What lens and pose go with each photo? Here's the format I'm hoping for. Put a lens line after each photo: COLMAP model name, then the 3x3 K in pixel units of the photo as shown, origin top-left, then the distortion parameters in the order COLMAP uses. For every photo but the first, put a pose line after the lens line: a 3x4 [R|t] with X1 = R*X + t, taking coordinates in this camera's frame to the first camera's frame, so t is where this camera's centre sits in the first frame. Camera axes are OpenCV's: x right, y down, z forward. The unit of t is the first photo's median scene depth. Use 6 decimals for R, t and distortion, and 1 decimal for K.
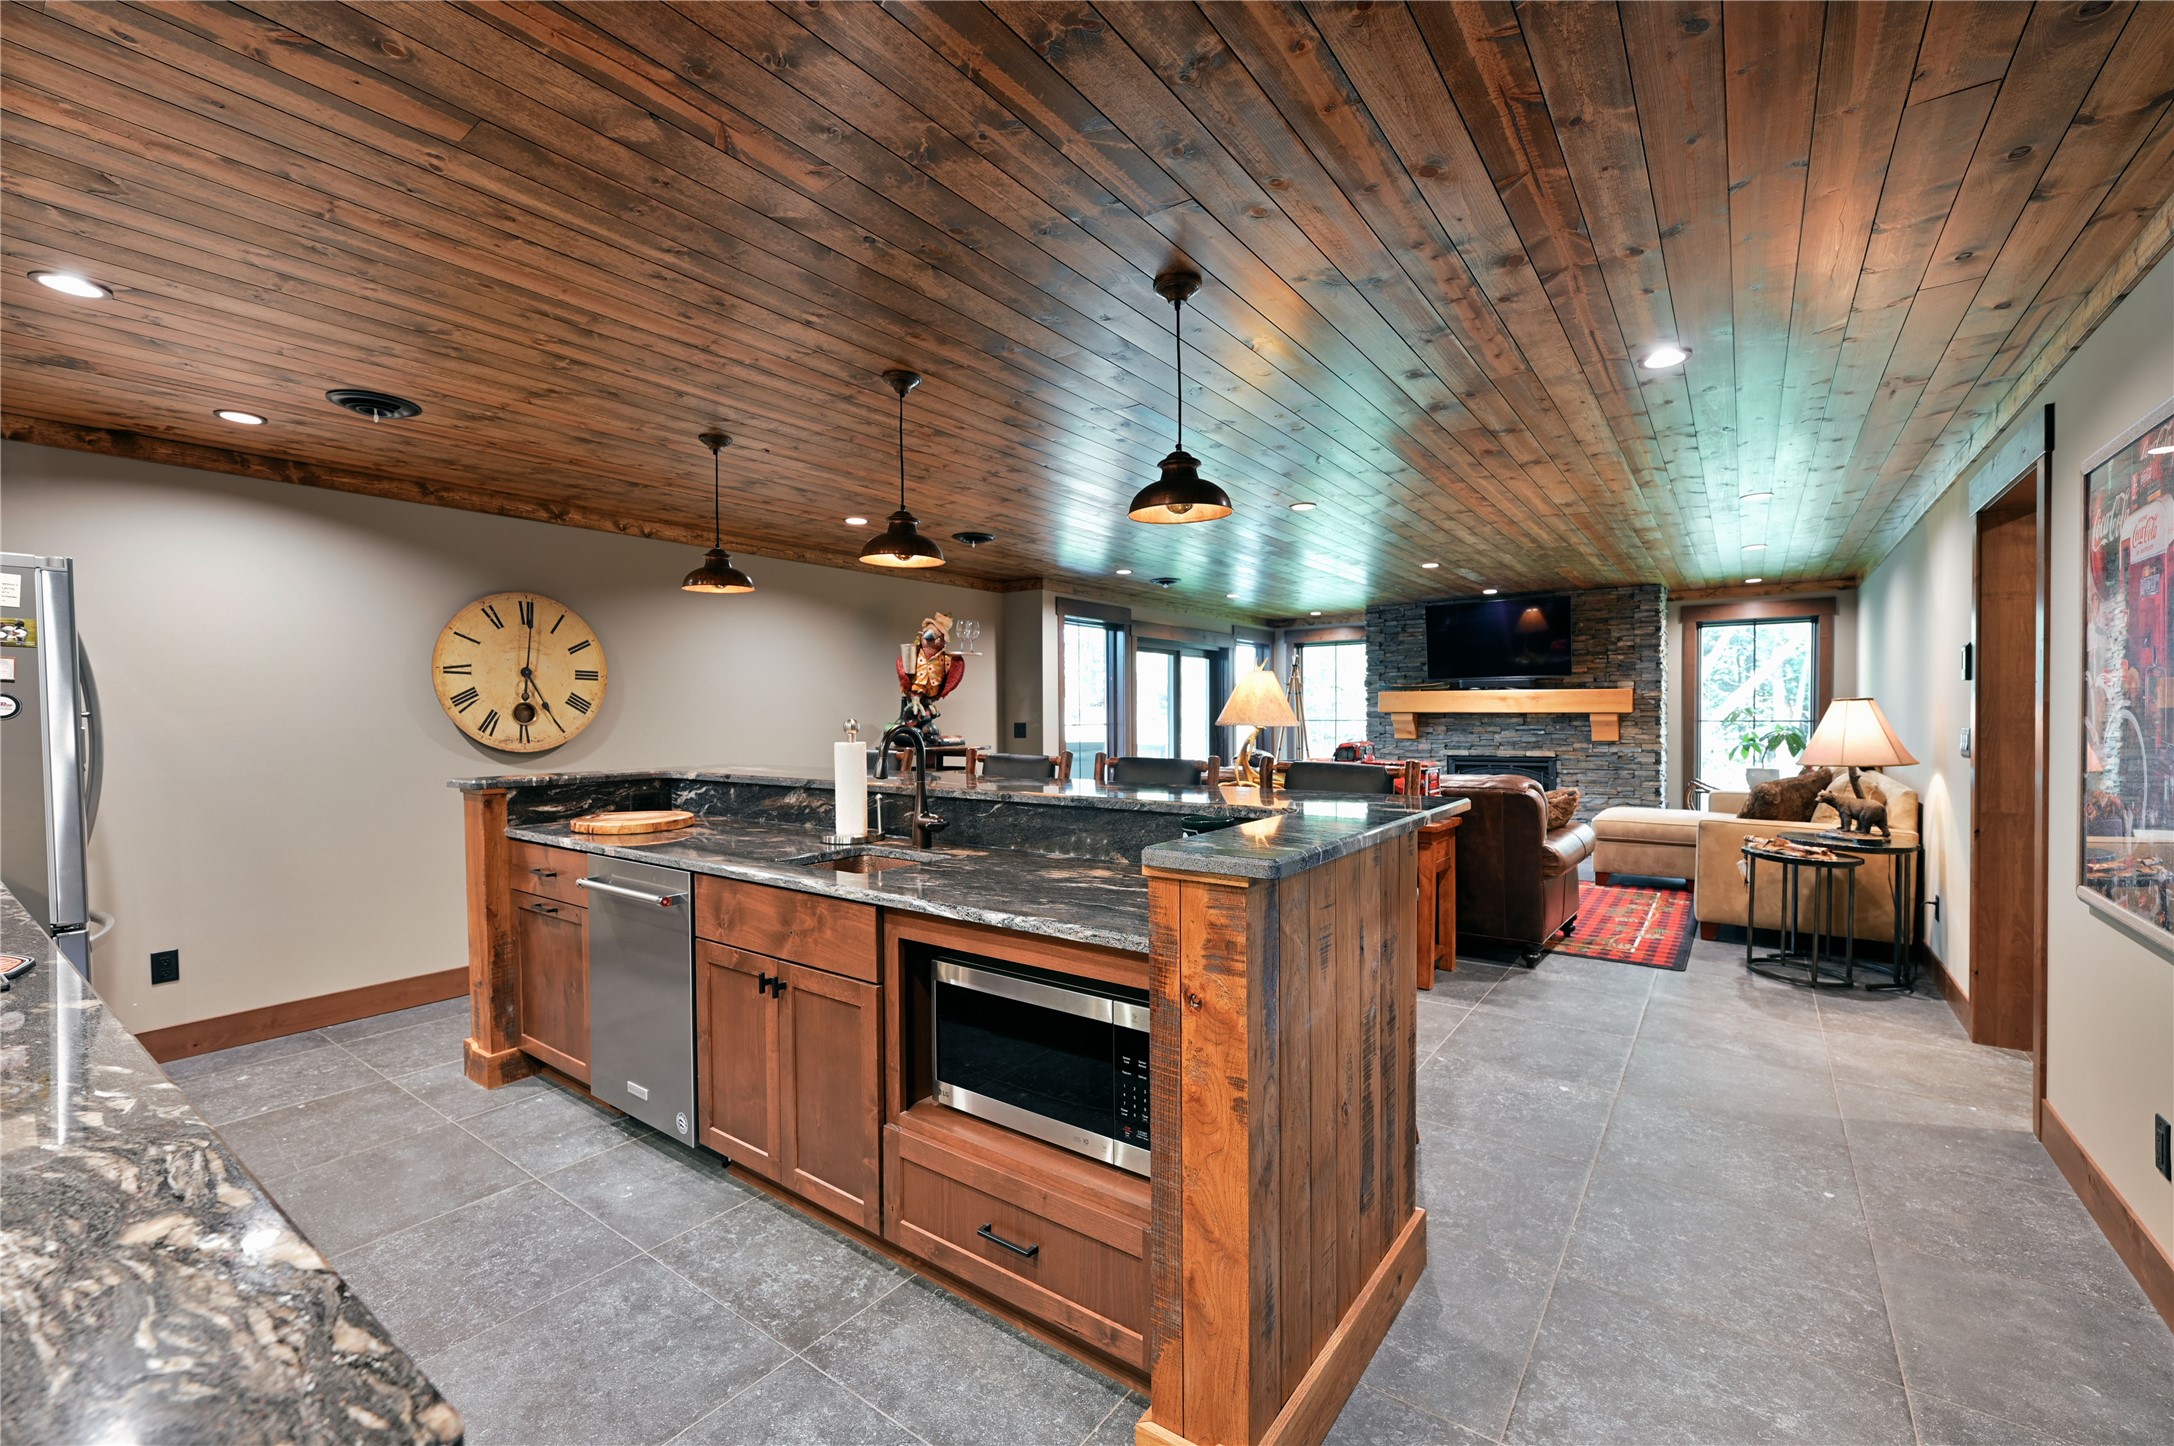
lens RADIAL K [[901.0, 0, 1083.5], [0, 901.0, 727.3], [0, 0, 1]] dist [0.000411, -0.000556]
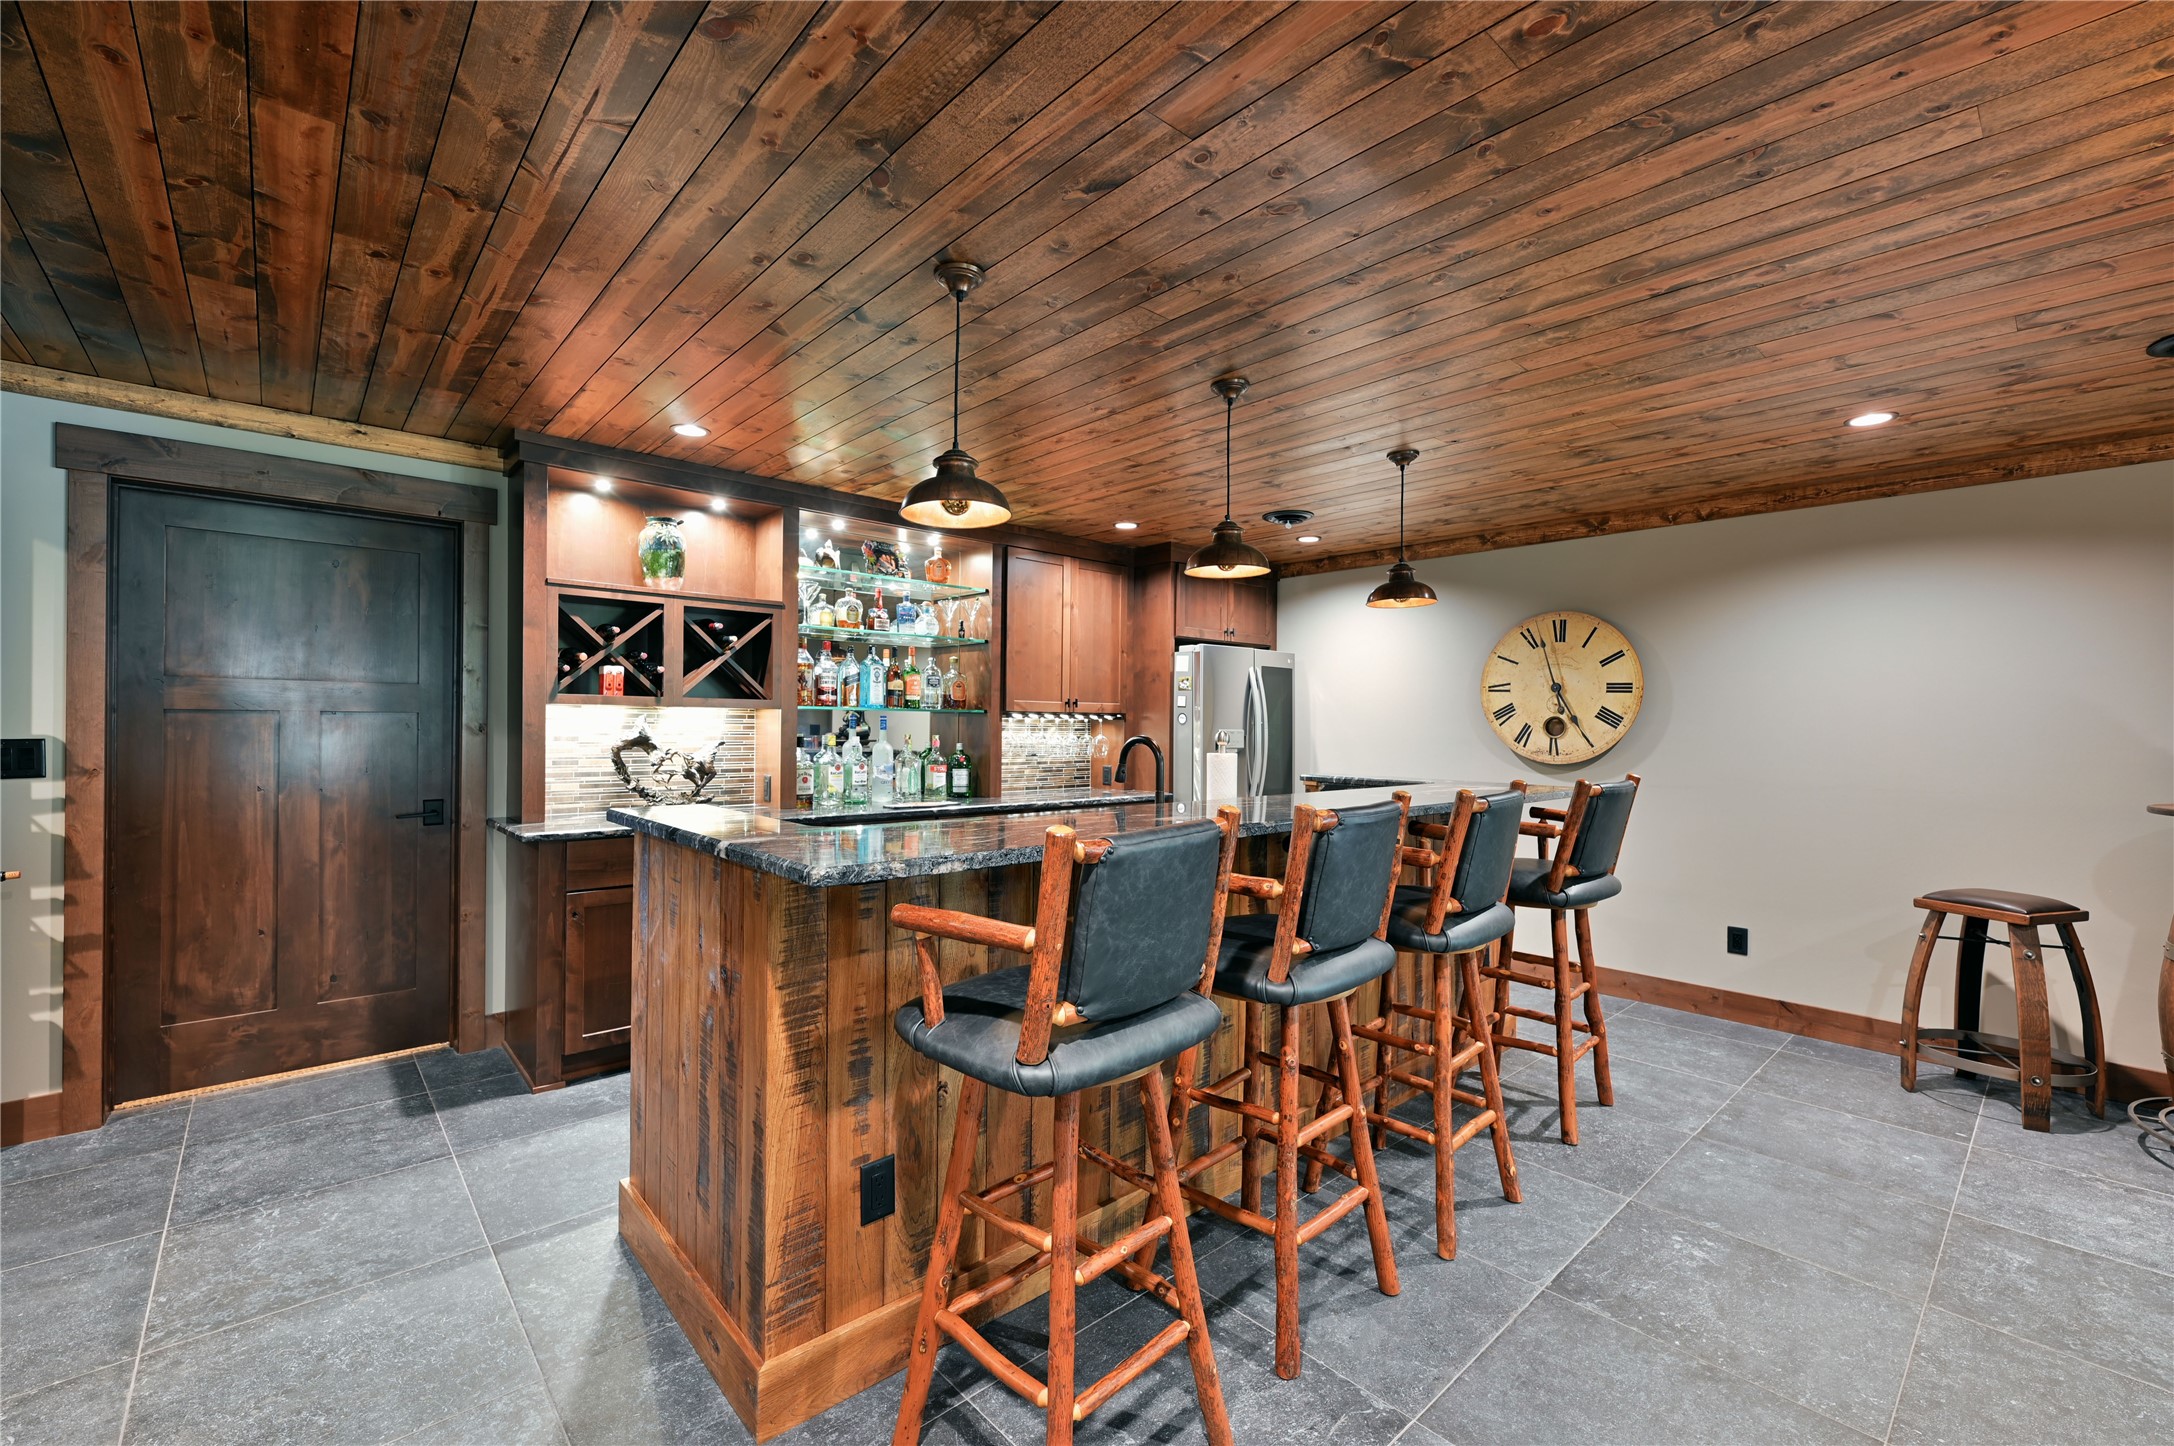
lens RADIAL K [[901.0, 0, 1086.5], [0, 901.0, 724.8], [0, 0, 1]] dist [0.000411, -0.000556]
pose [[-0.200502, 0.005698, -0.979677, 0.321485], [-0.026053, 0.999598, 0.011146, -0.009692], [0.979347, 0.027759, -0.200273, 0.423919]]
